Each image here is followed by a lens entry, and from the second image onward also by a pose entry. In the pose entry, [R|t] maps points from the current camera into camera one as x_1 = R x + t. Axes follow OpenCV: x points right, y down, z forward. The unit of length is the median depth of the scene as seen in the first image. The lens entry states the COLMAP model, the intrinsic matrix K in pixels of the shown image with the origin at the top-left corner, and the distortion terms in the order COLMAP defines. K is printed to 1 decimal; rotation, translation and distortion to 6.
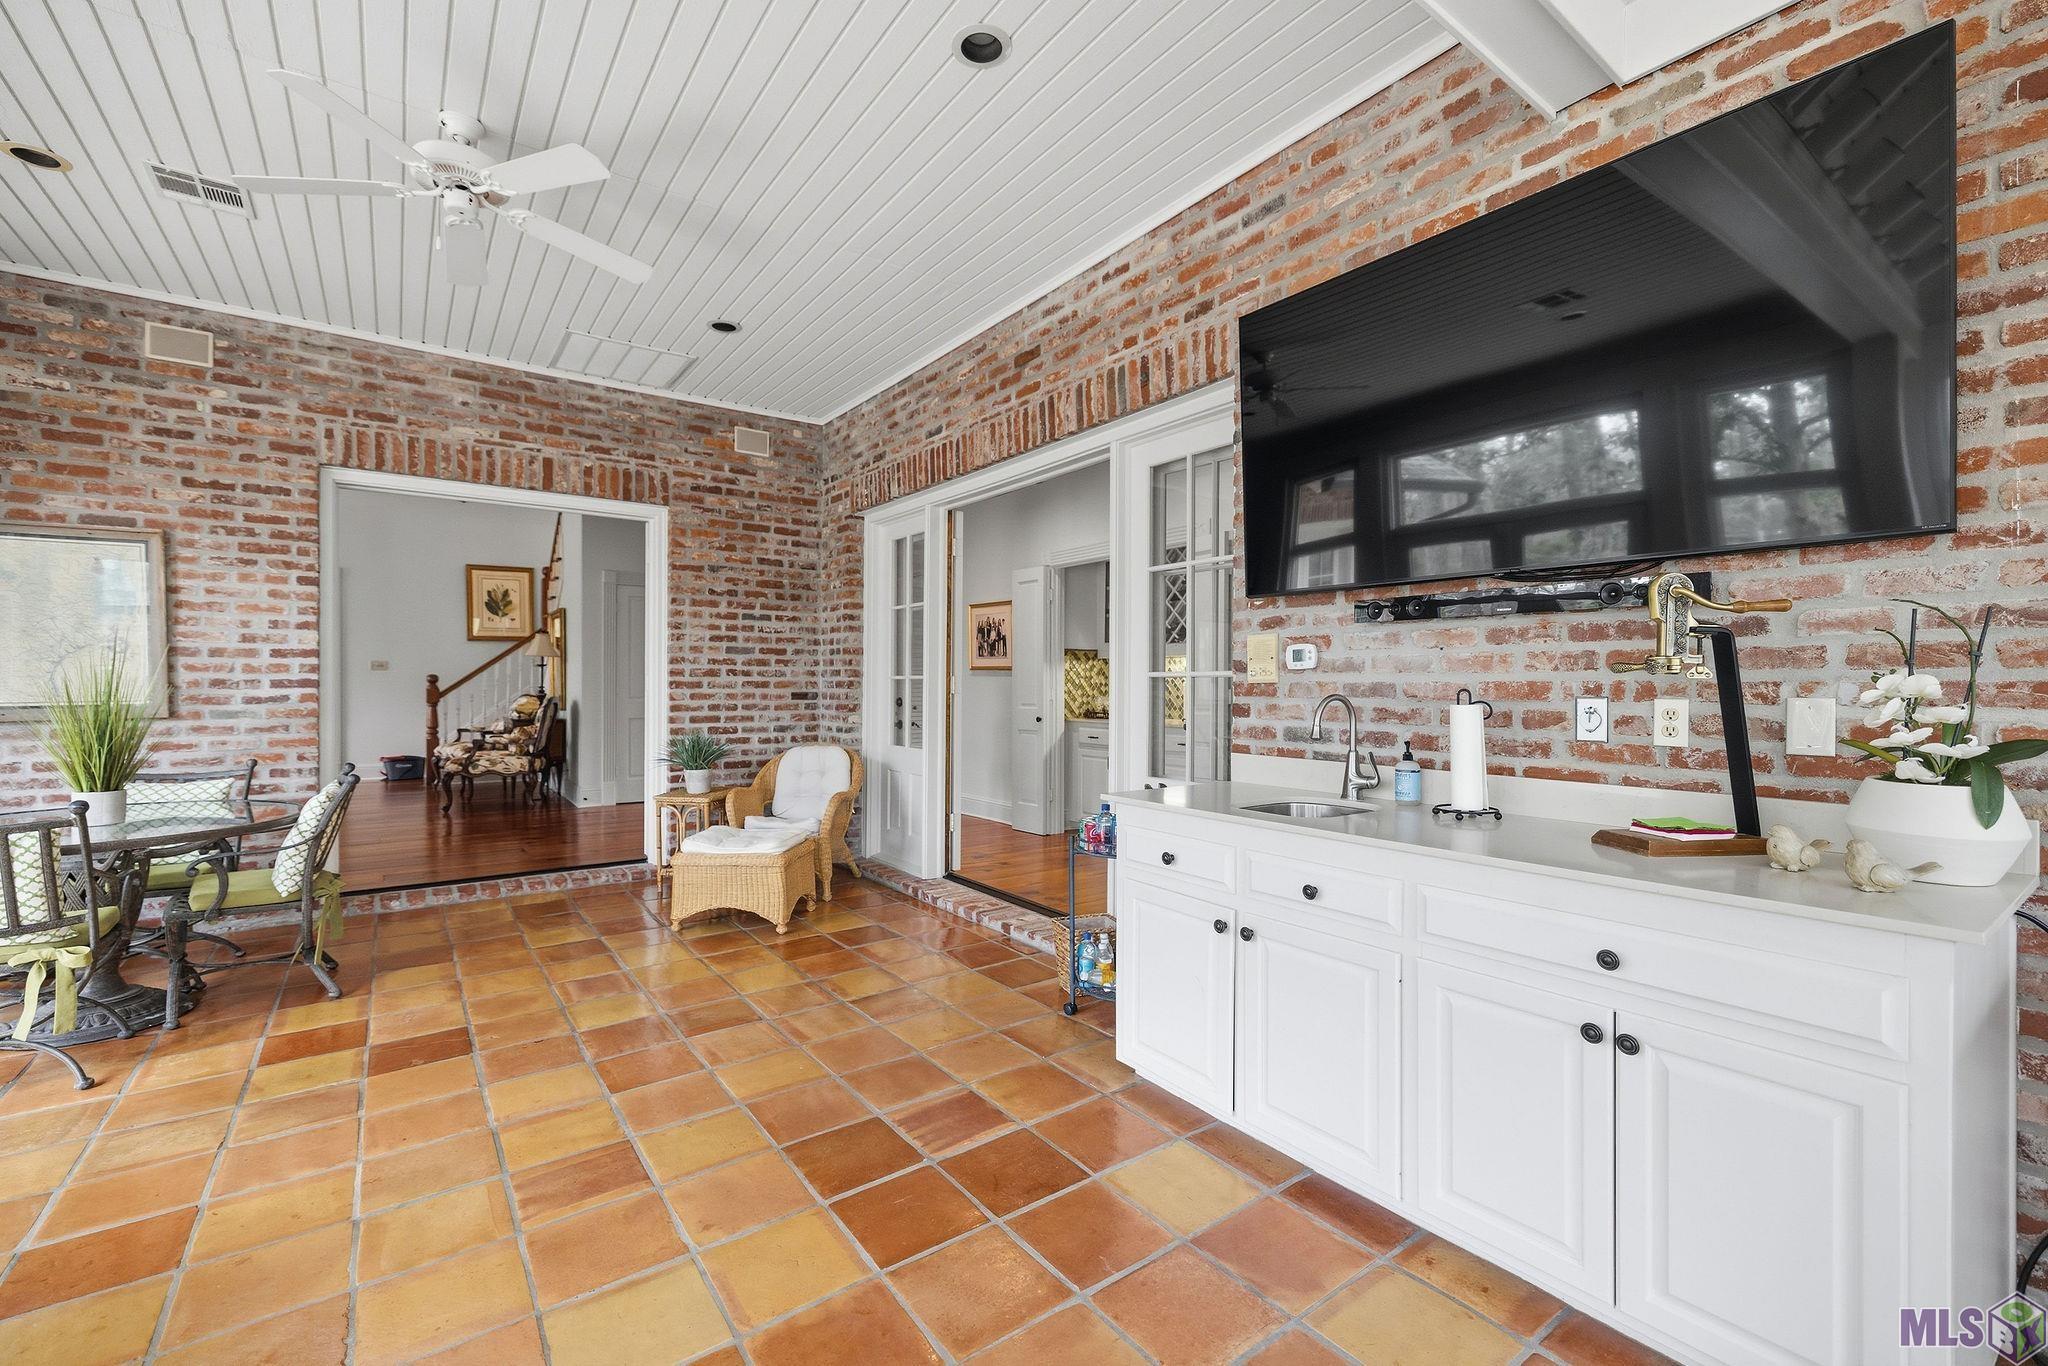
lens RADIAL K [[862.9, 0, 1018.6], [0, 862.9, 684.0], [0, 0, 1]] dist [-0.001682, 0.000032]
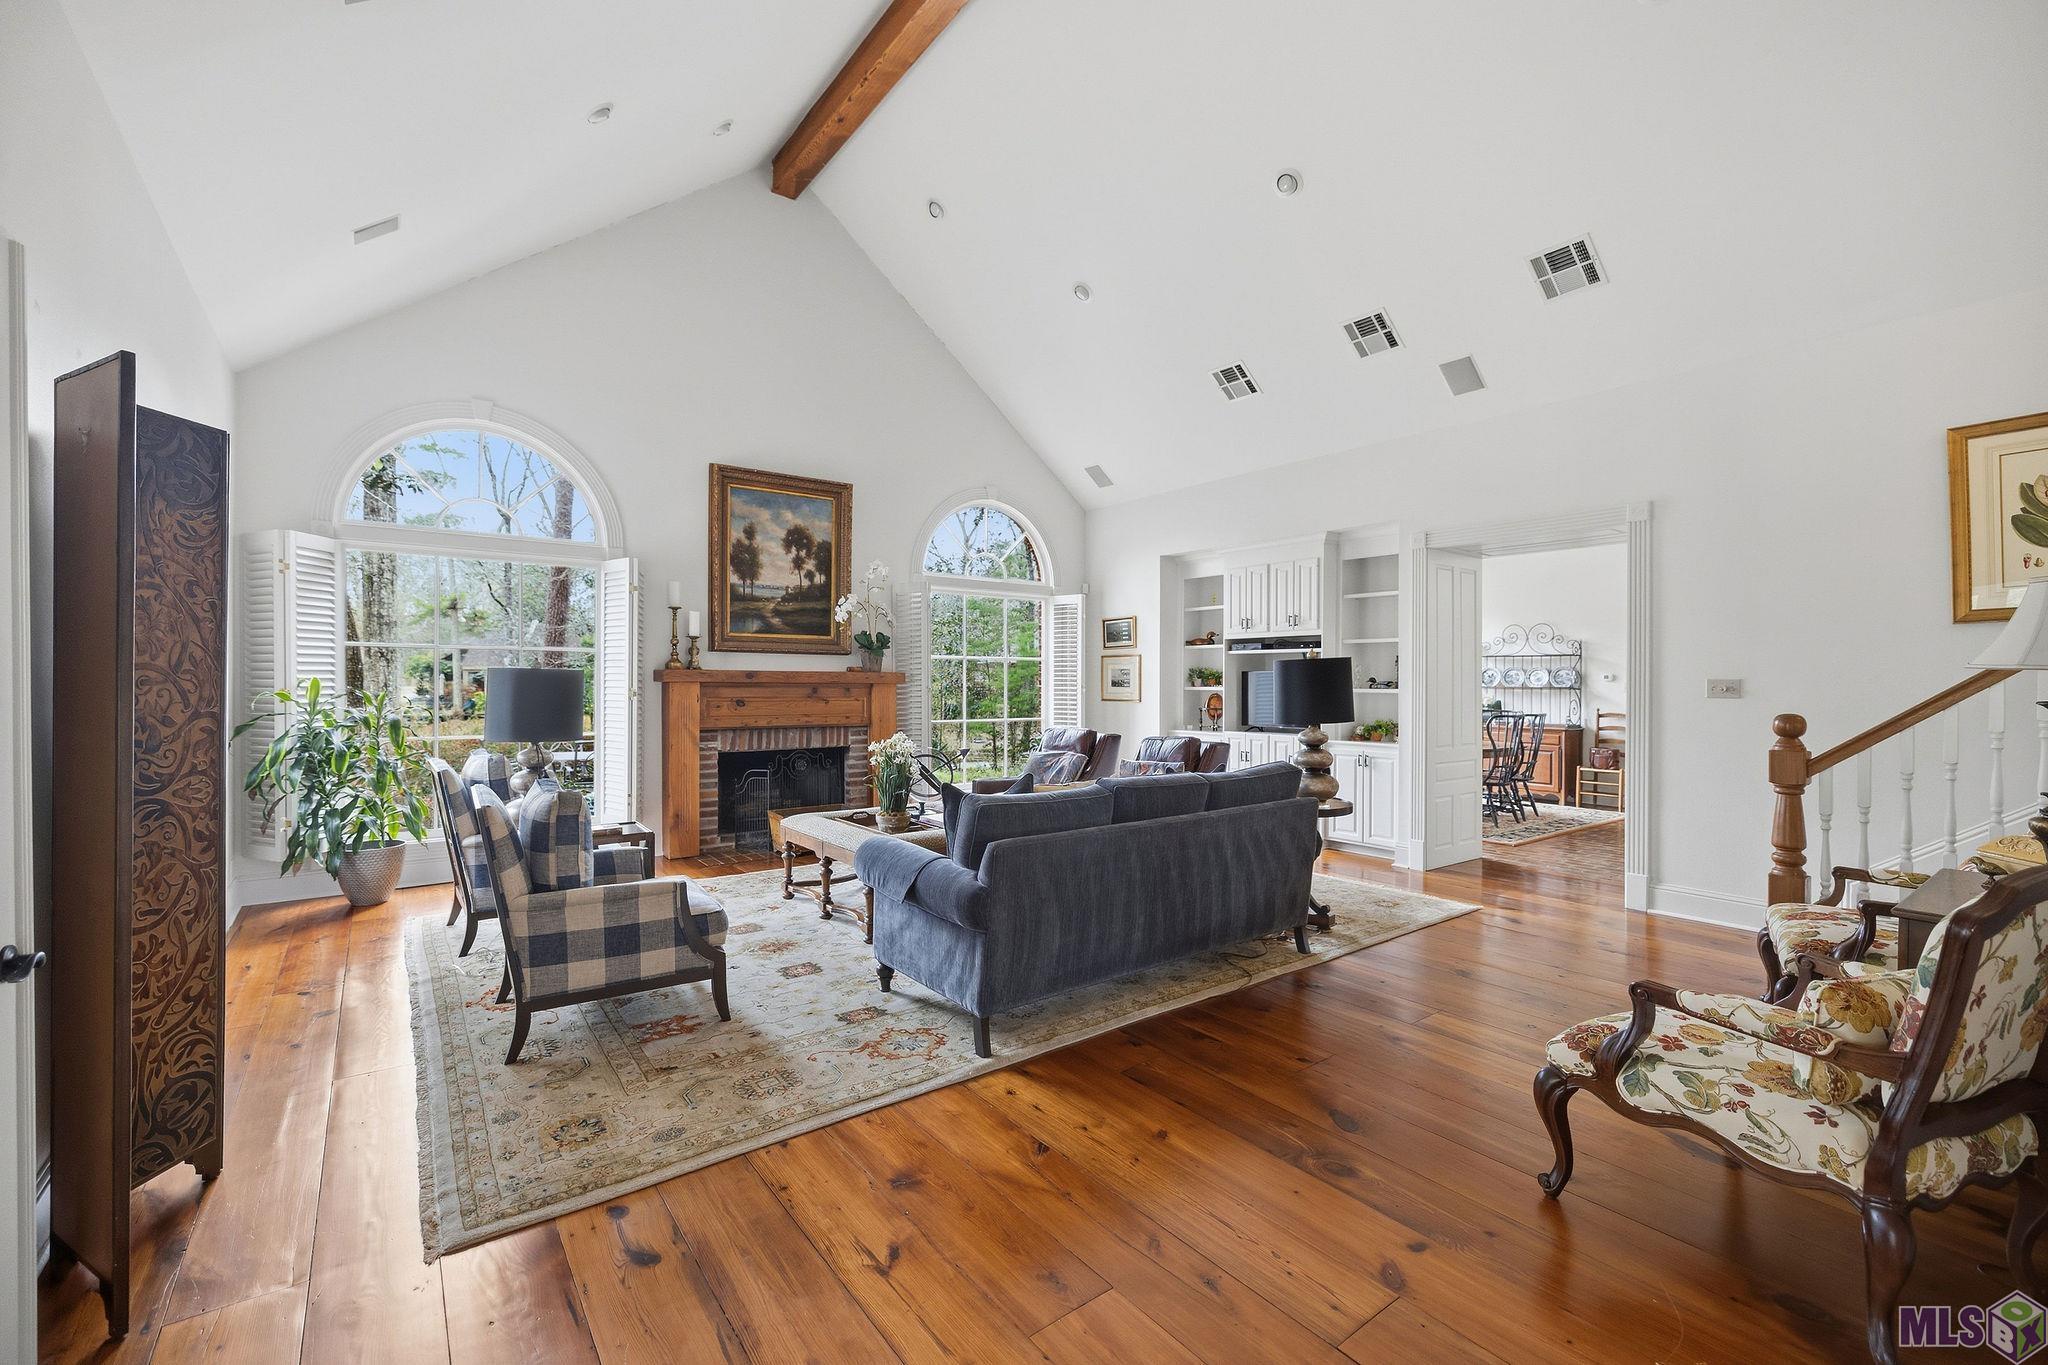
lens RADIAL K [[862.3, 0, 1024.1], [0, 862.3, 685.2], [0, 0, 1]] dist [0.000543, 0.000131]
pose [[0.022048, 0.003275, -0.999752, -0.283685], [-0.001905, 0.999993, 0.003234, -0.025110], [0.999755, 0.001833, 0.022054, 0.630770]]
